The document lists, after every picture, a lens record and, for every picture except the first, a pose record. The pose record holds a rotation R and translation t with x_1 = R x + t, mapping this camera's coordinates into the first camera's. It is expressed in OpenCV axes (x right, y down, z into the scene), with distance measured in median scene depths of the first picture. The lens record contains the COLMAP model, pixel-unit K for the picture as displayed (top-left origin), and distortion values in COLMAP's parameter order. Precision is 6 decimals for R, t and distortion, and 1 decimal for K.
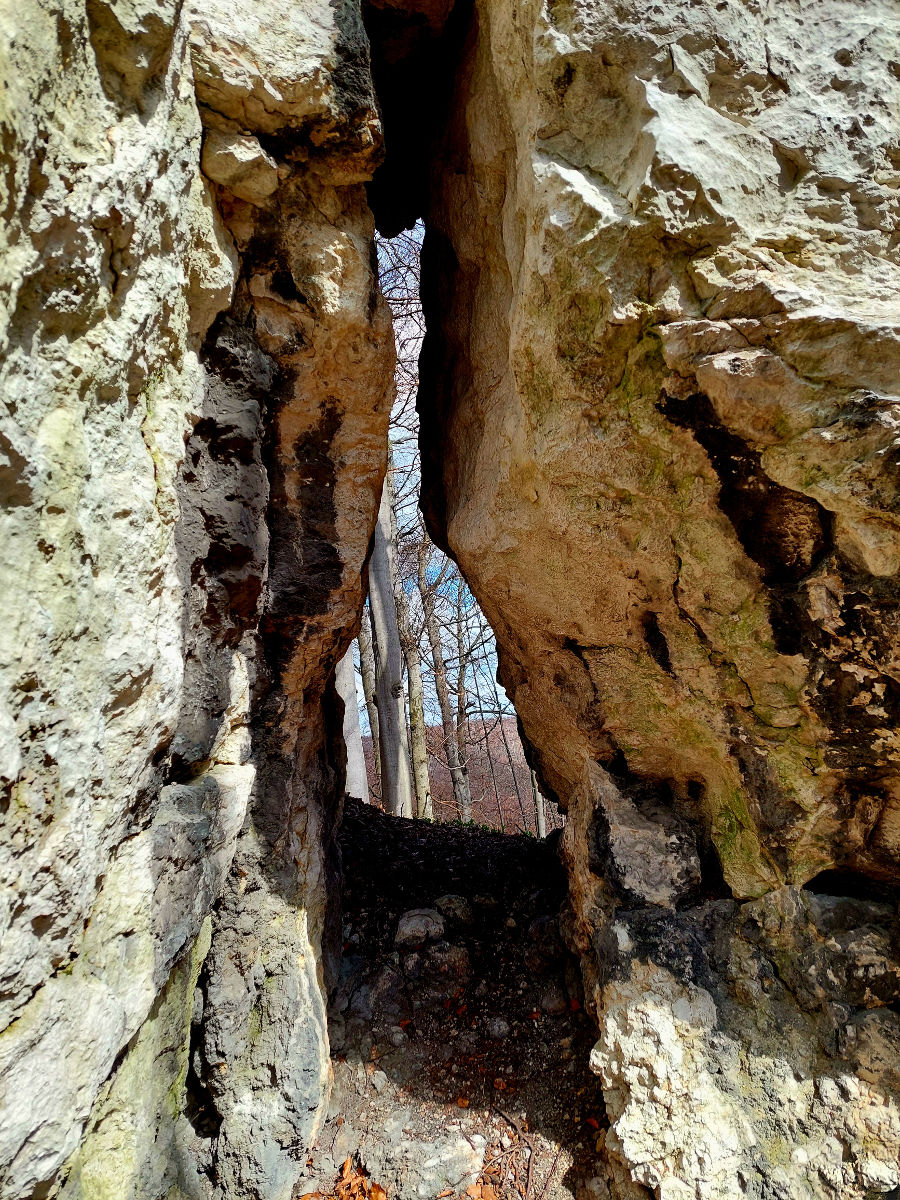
lens RADIAL K [[904.0, 0, 474.9], [0, 904.0, 615.9], [0, 0, 1]] dist [0.074691, -0.085438]
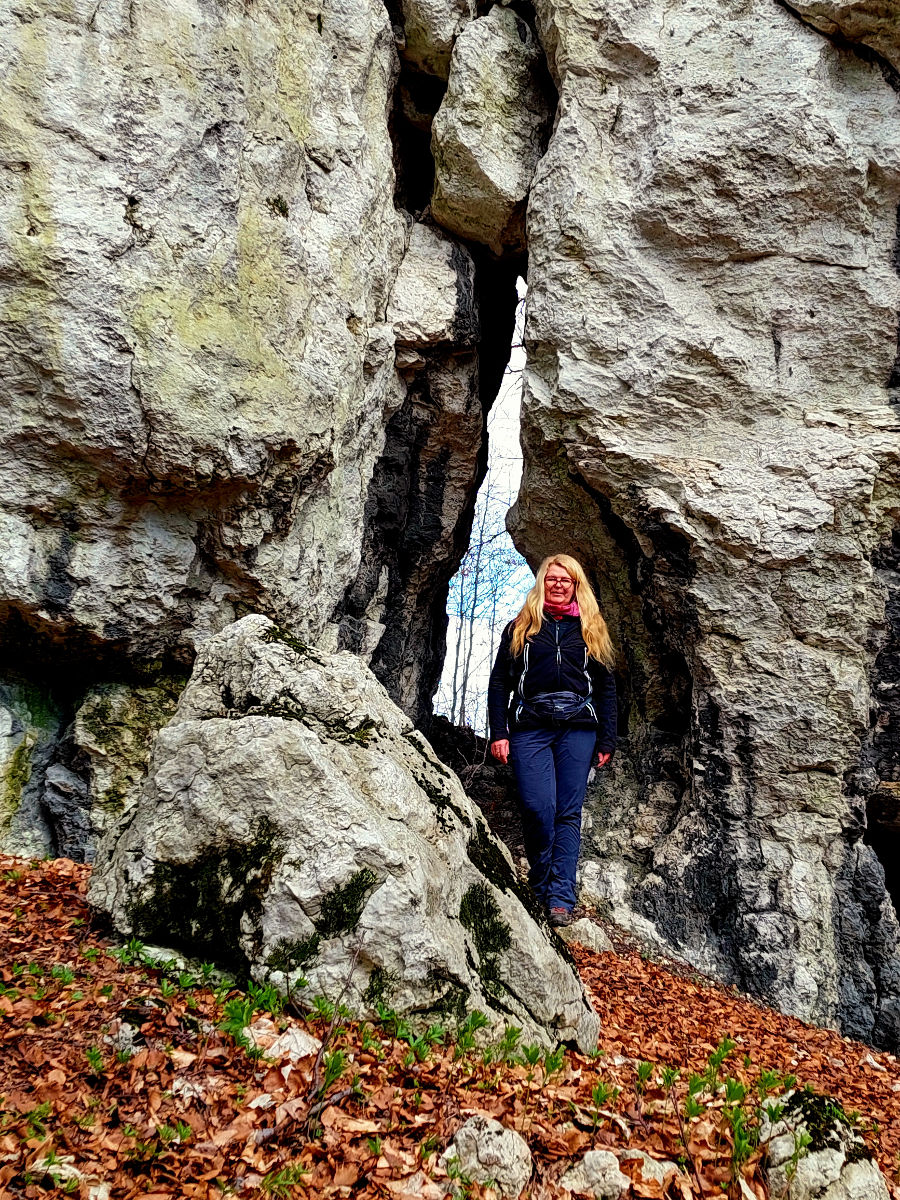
lens RADIAL K [[1662.8, 0, 483.2], [0, 1662.8, 598.1], [0, 0, 1]] dist [0.261343, -0.977766]
pose [[0.966299, 0.126365, -0.224274, 0.868126], [-0.134044, 0.990788, -0.019287, 0.171760], [0.219771, 0.048700, 0.974335, -2.808073]]
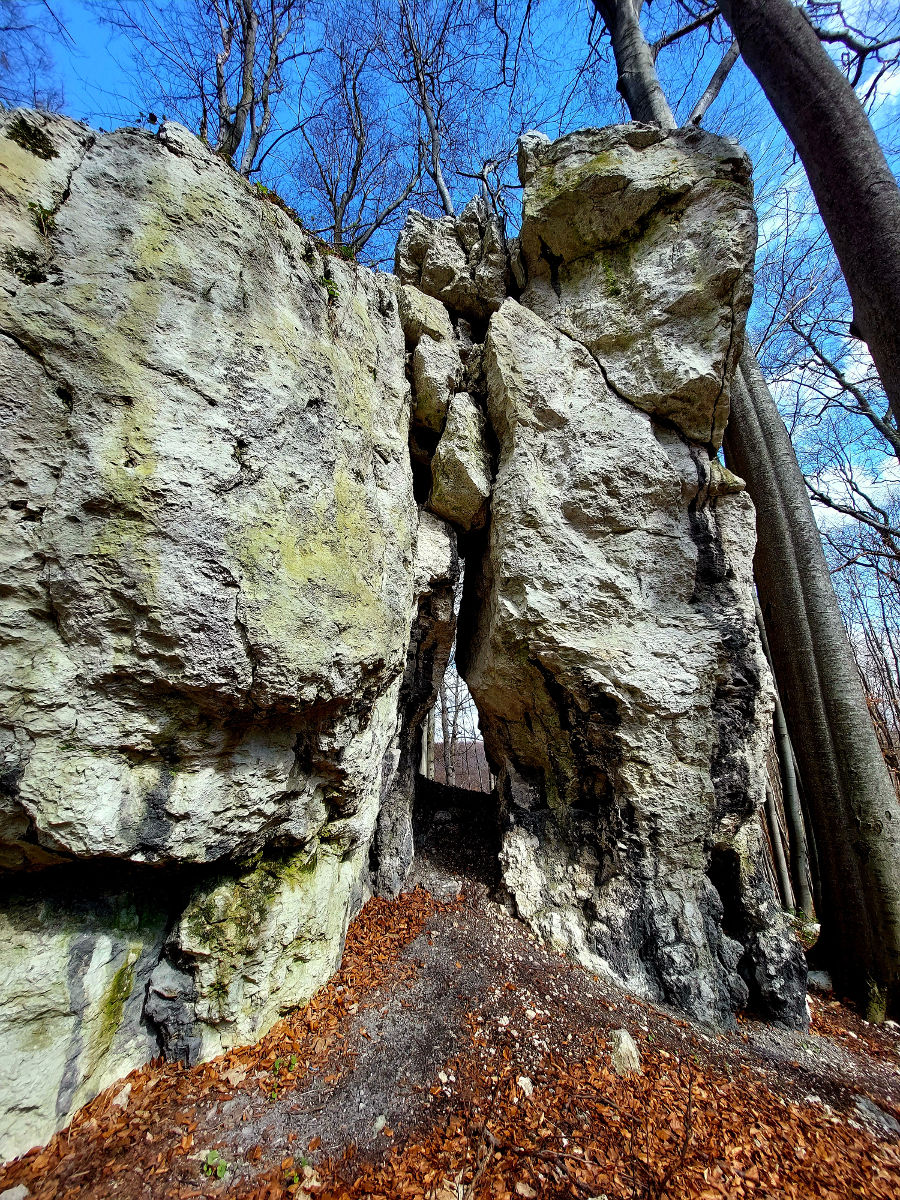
lens RADIAL K [[488.7, 0, 450.0], [0, 488.7, 600.0], [0, 0, 1]] dist [-0.008651, -0.000285]
pose [[0.995579, 0.082267, -0.045328, -0.039409], [-0.088667, 0.982380, -0.164523, -0.099741], [0.030994, 0.167815, 0.985331, -0.899436]]
